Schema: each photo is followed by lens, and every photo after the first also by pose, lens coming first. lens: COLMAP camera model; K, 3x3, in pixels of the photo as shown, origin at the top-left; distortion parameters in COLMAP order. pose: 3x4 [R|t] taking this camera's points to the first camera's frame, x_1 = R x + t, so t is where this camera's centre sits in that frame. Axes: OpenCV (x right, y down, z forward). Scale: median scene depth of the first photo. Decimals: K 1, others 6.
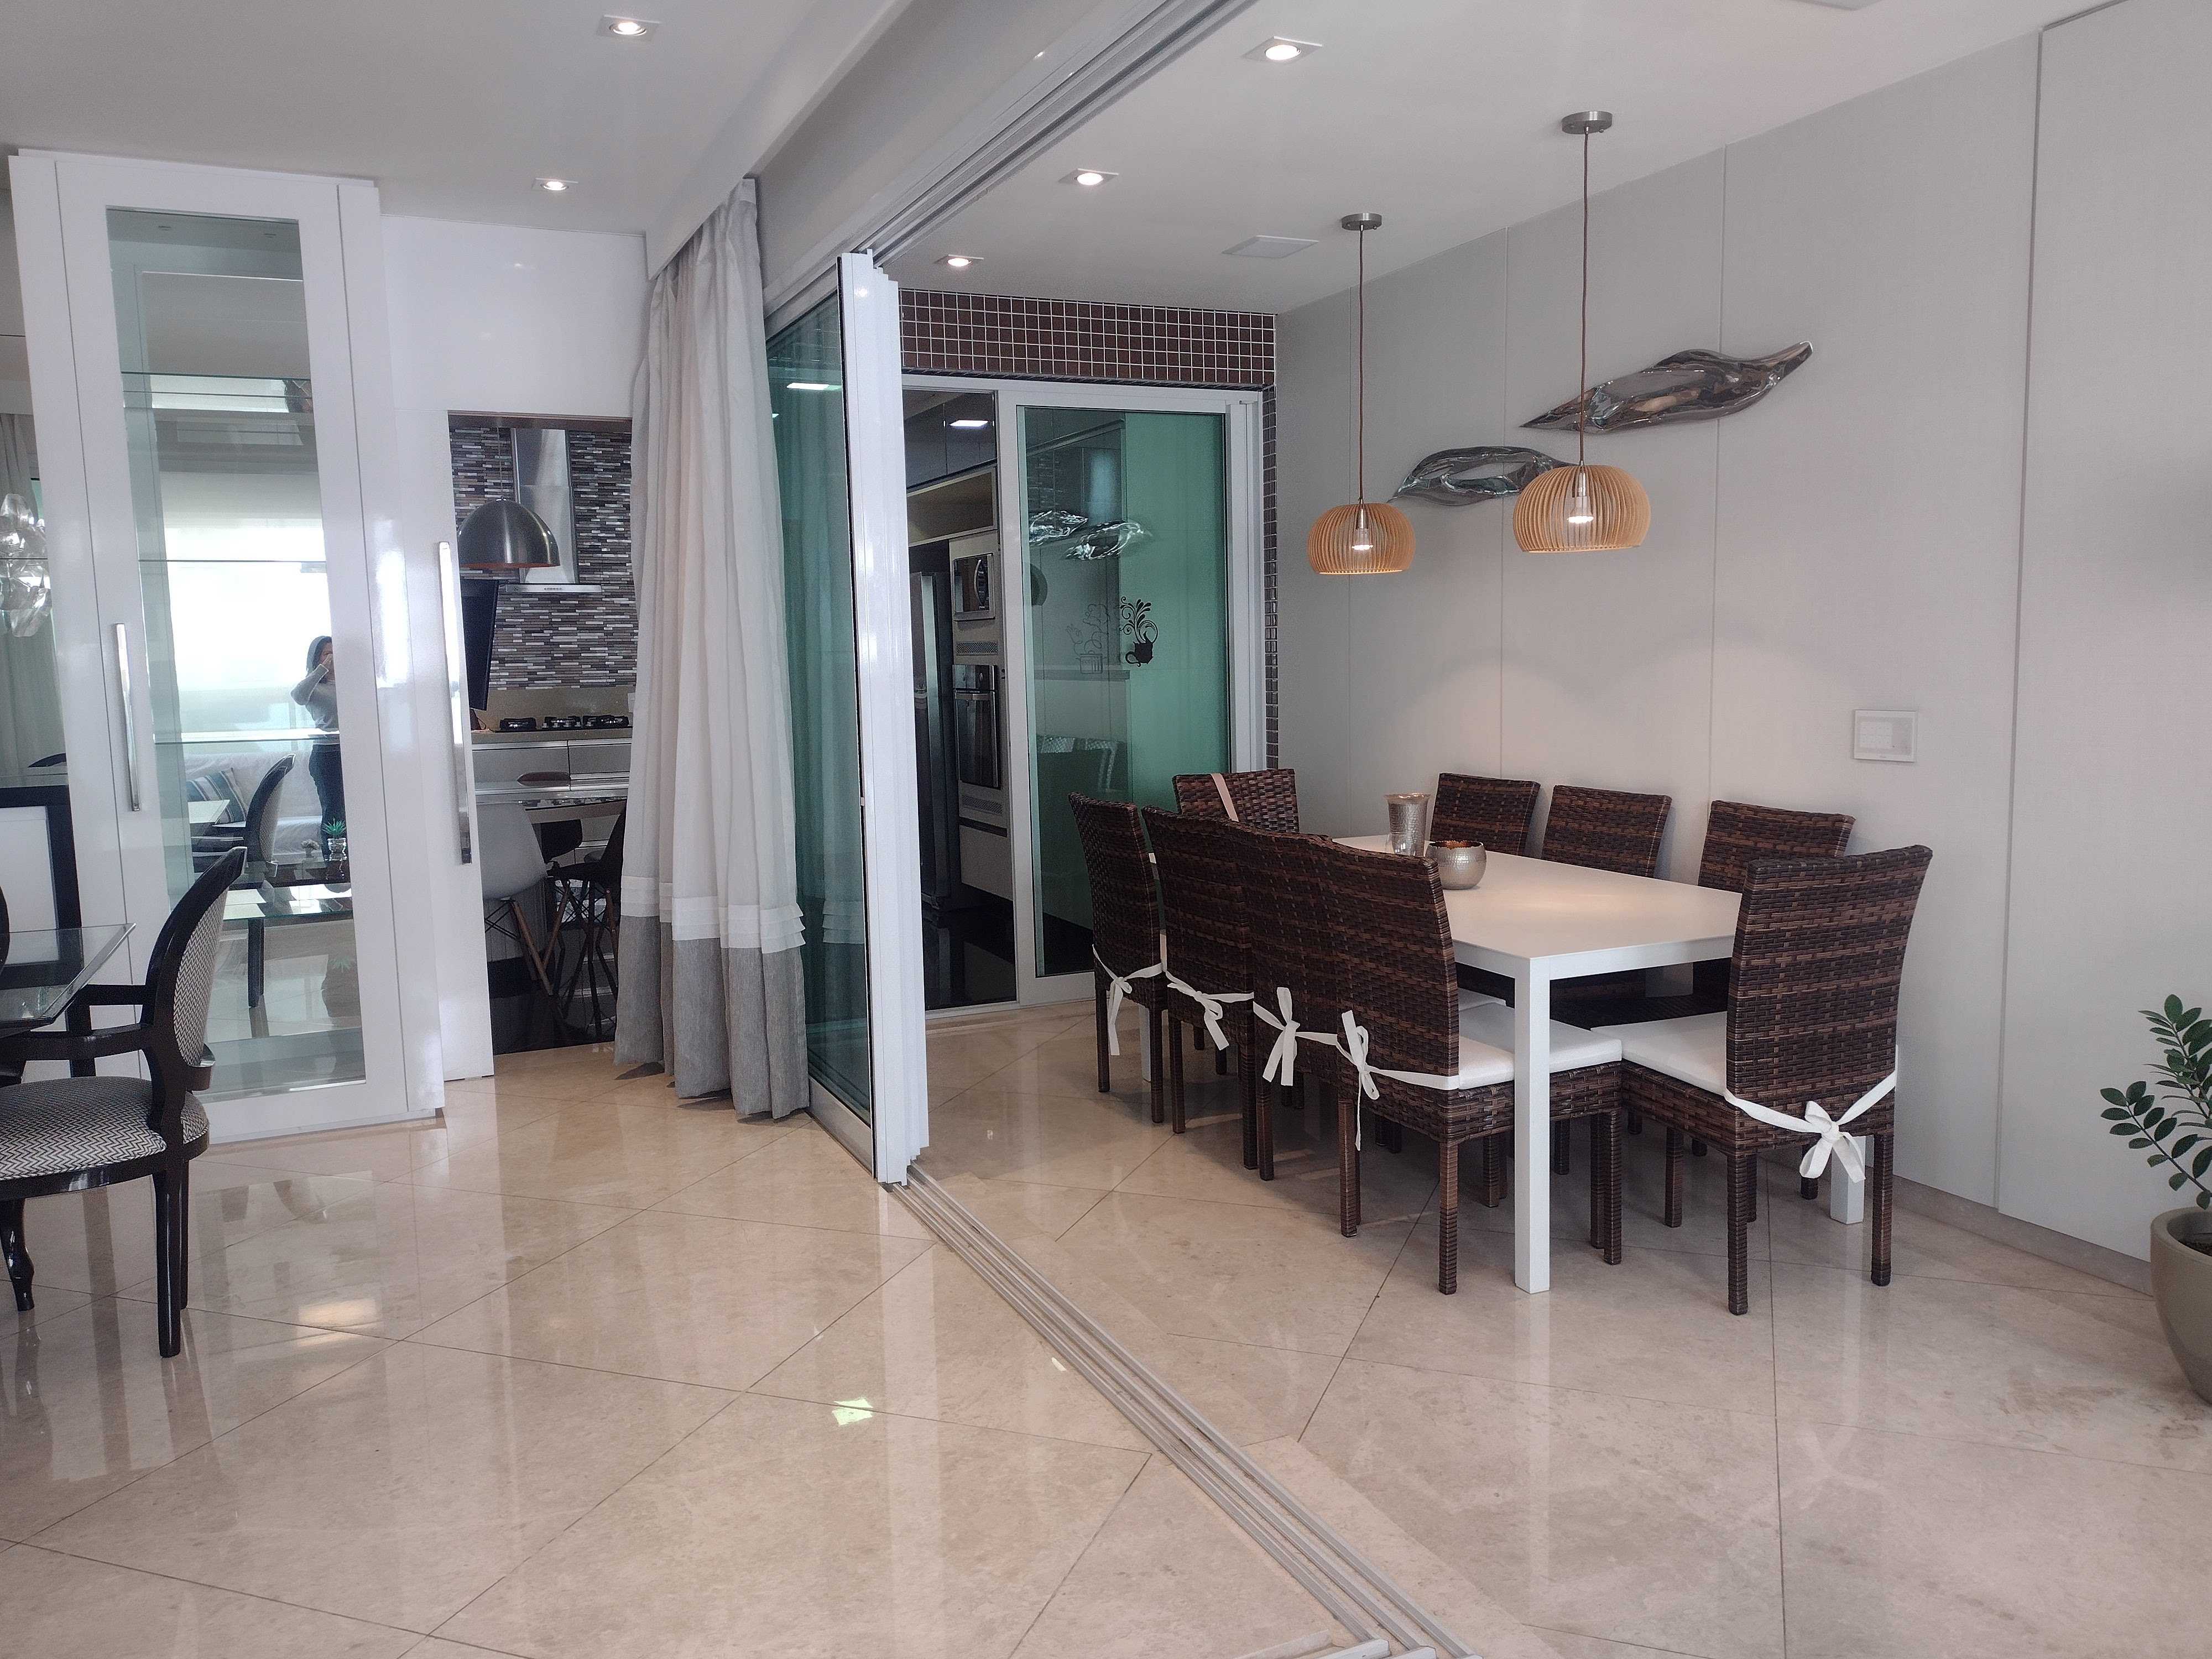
lens RADIAL K [[1739.8, 0, 1071.8], [0, 1739.8, 838.0], [0, 0, 1]] dist [0.087892, -0.087606]
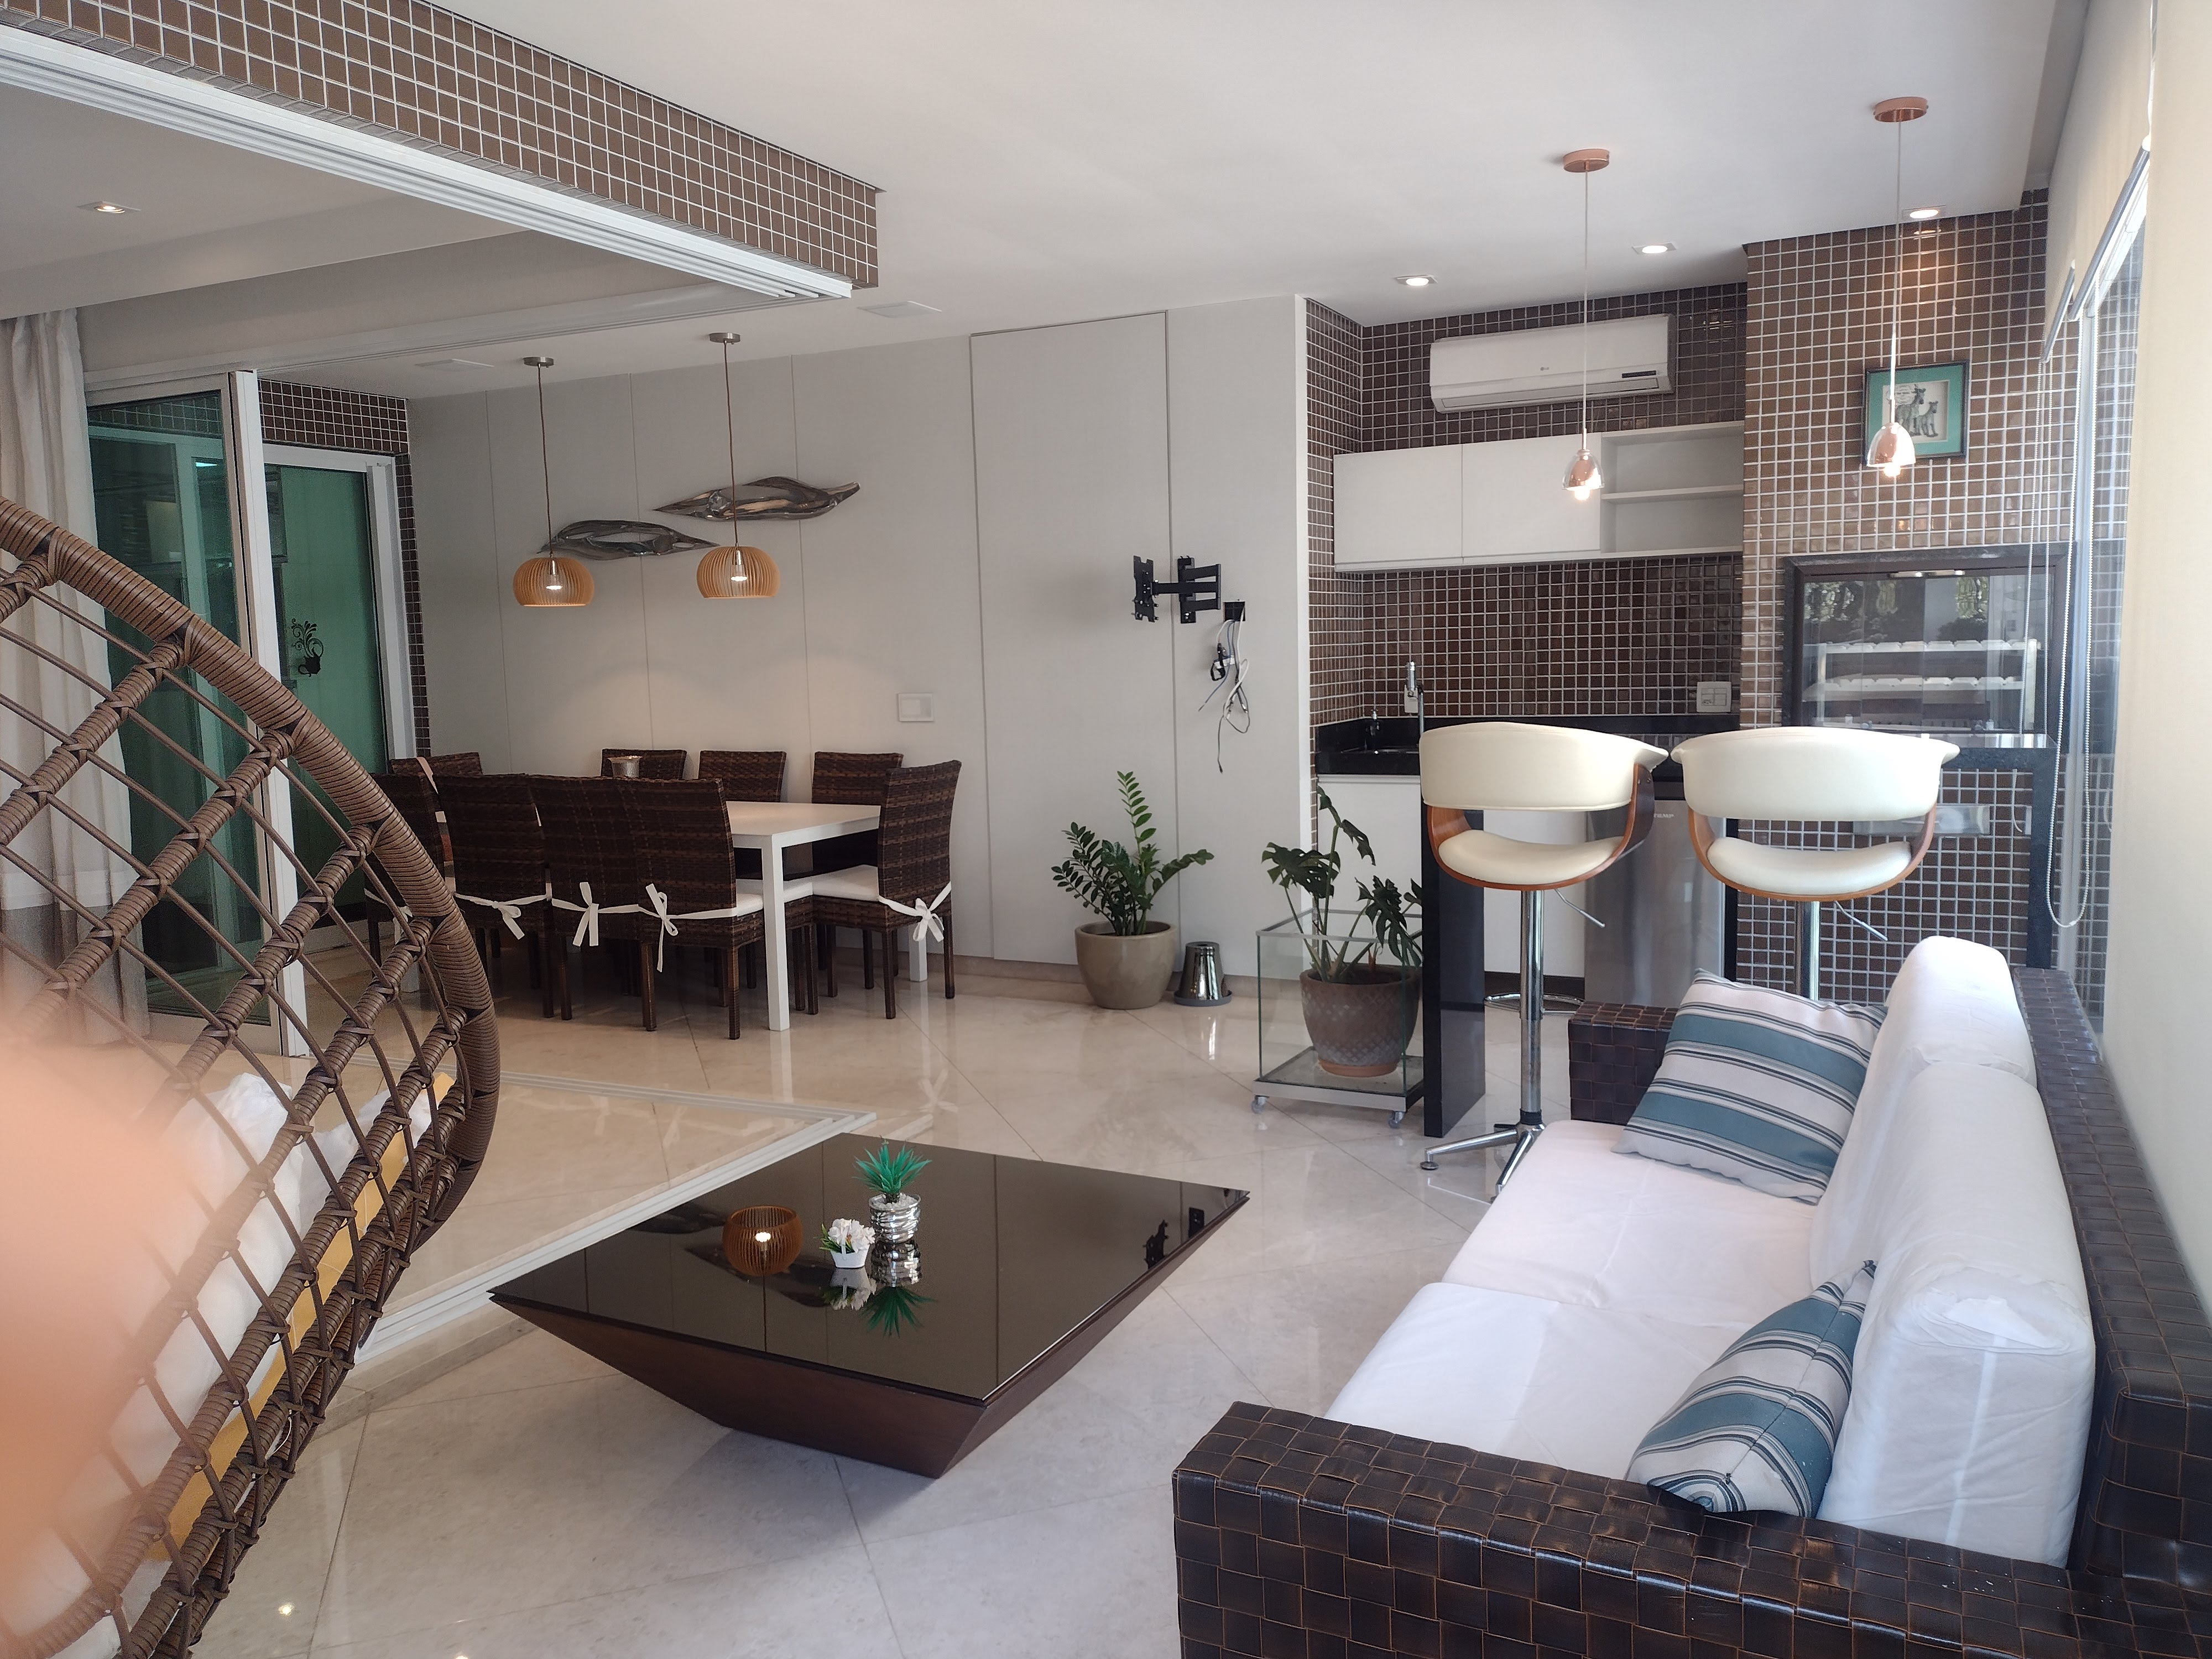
lens RADIAL K [[1684.4, 0, 1077.7], [0, 1684.4, 800.7], [0, 0, 1]] dist [0.156297, -0.176797]
pose [[0.799553, -0.057713, 0.597816, -0.478164], [0.076719, 0.997032, -0.006356, 0.066298], [-0.595675, 0.050946, 0.801608, -0.505138]]
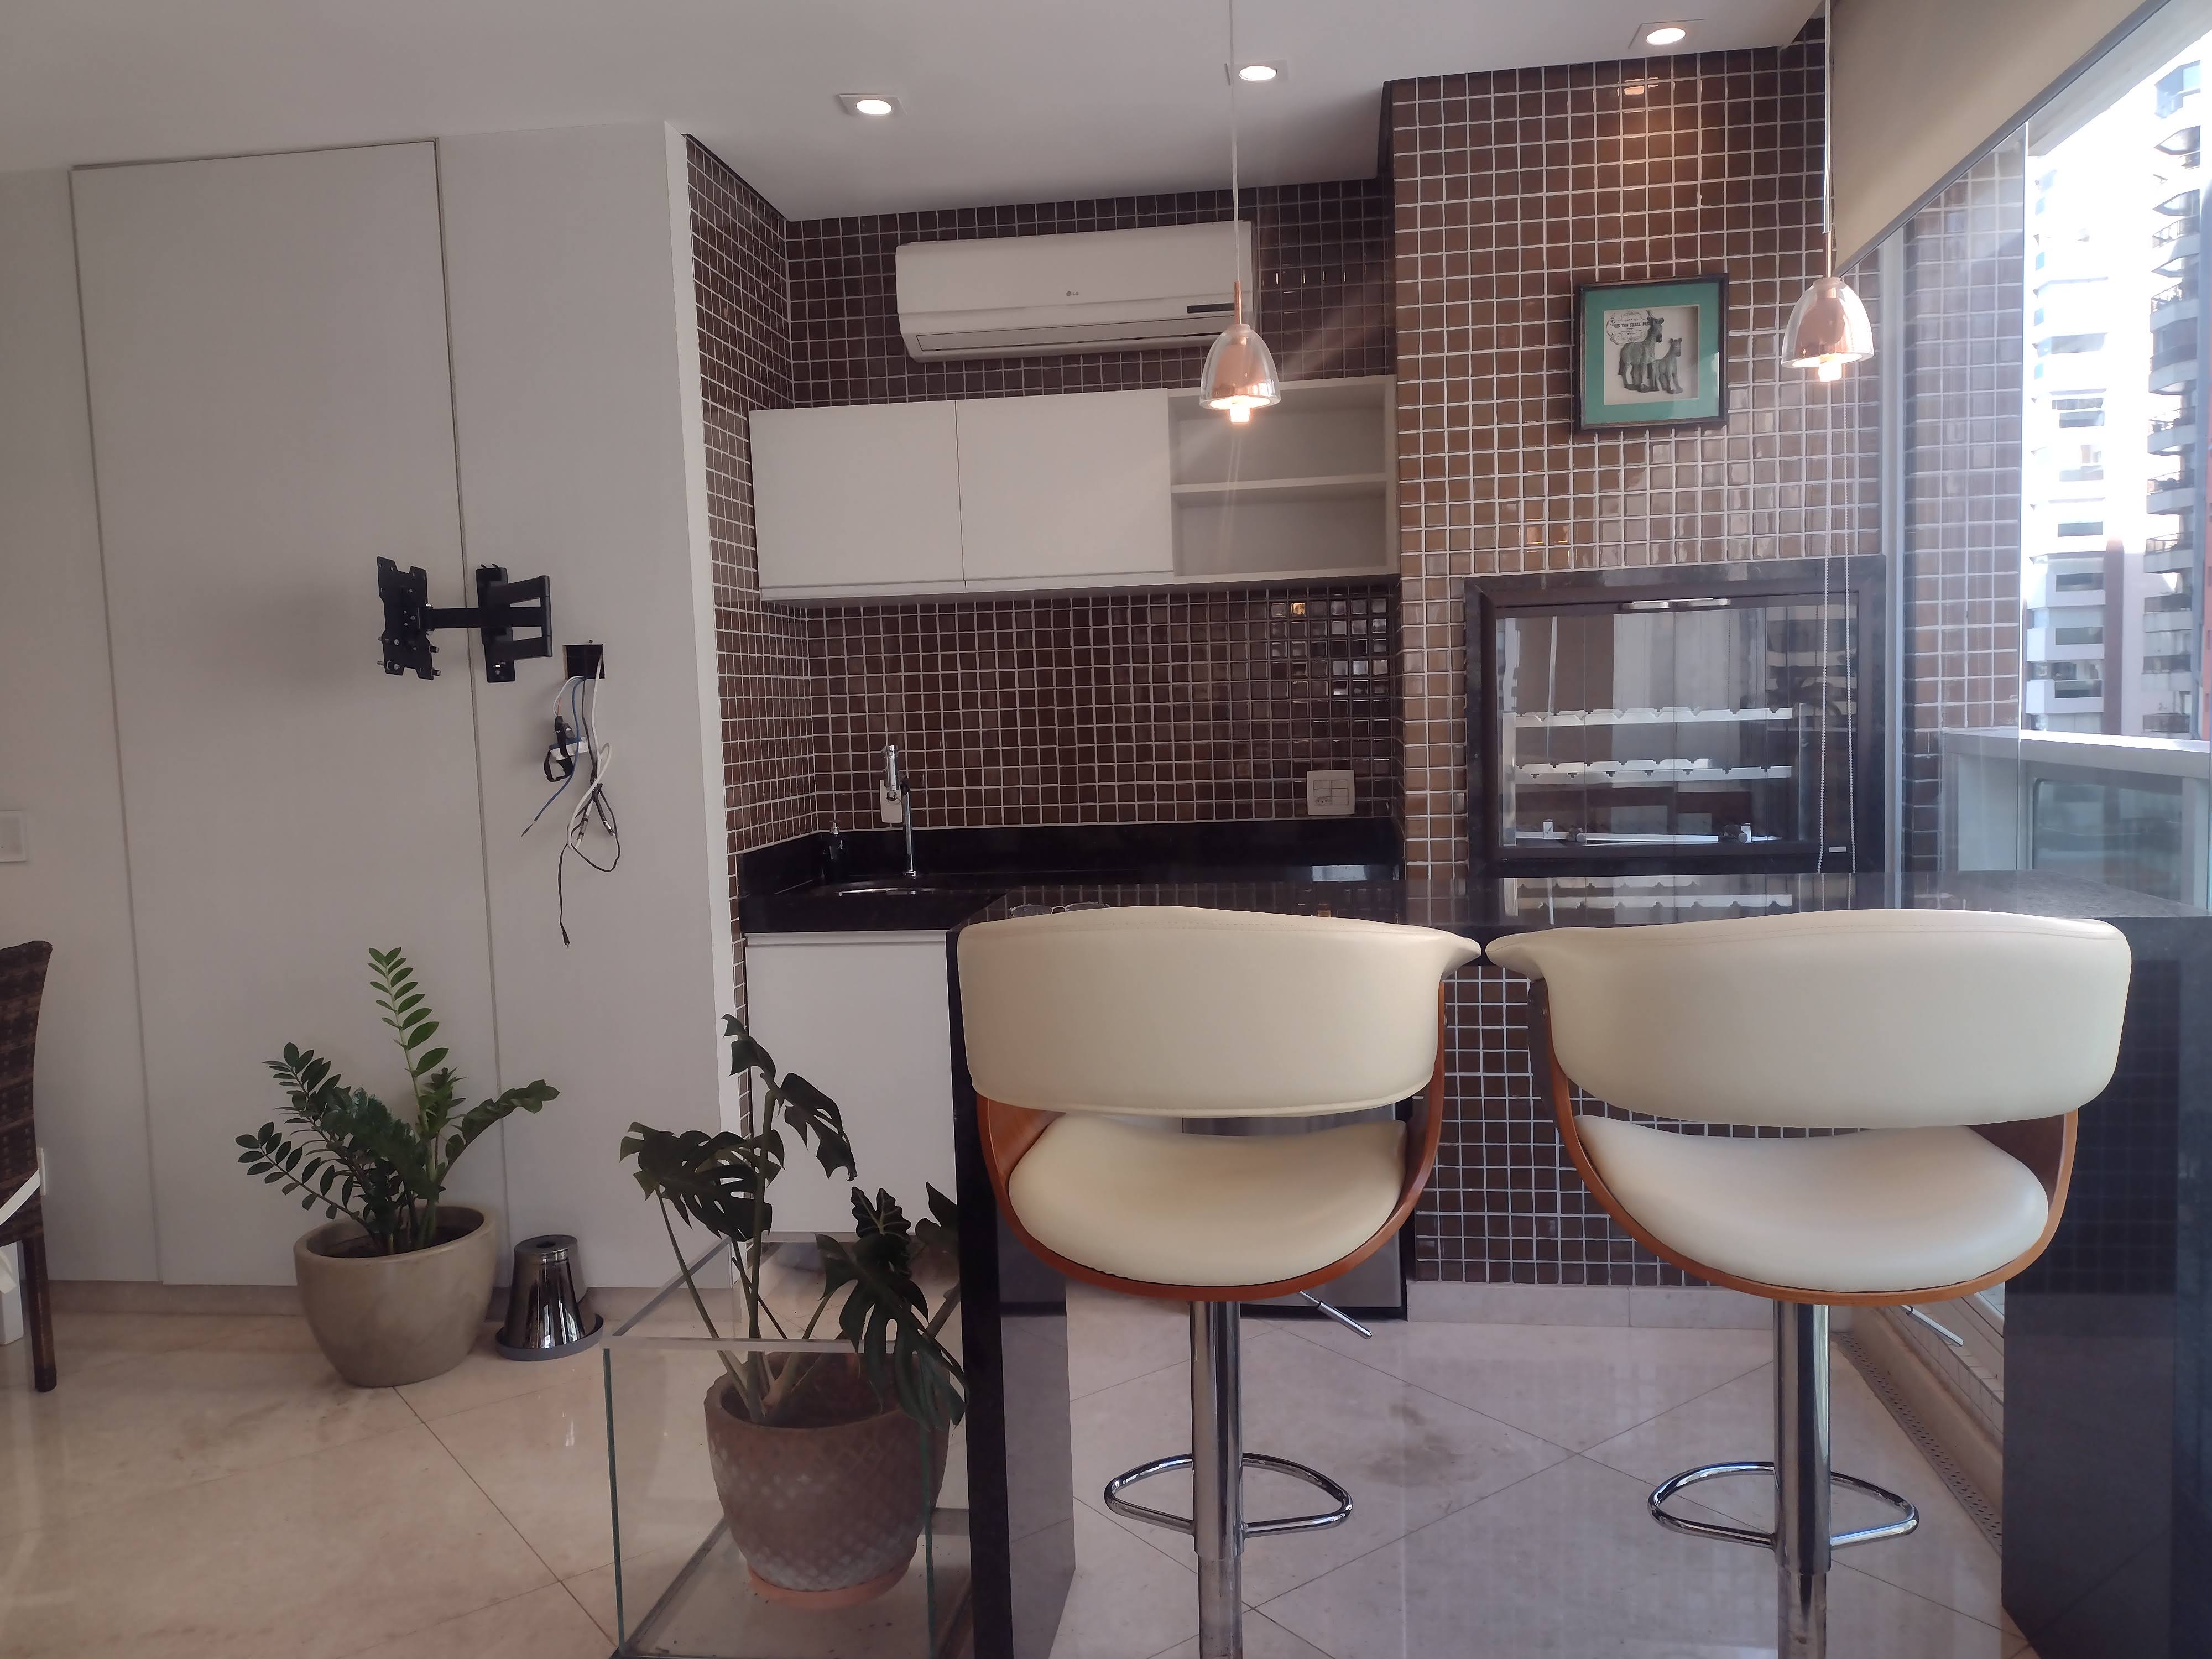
lens RADIAL K [[1709.4, 0, 1214.2], [0, 1709.4, 824.0], [0, 0, 1]] dist [0.047460, -0.056711]
pose [[0.505883, -0.059628, 0.860539, -0.020151], [0.118427, 0.992962, -0.000816, 0.017537], [-0.854434, 0.102324, 0.509385, -0.072487]]
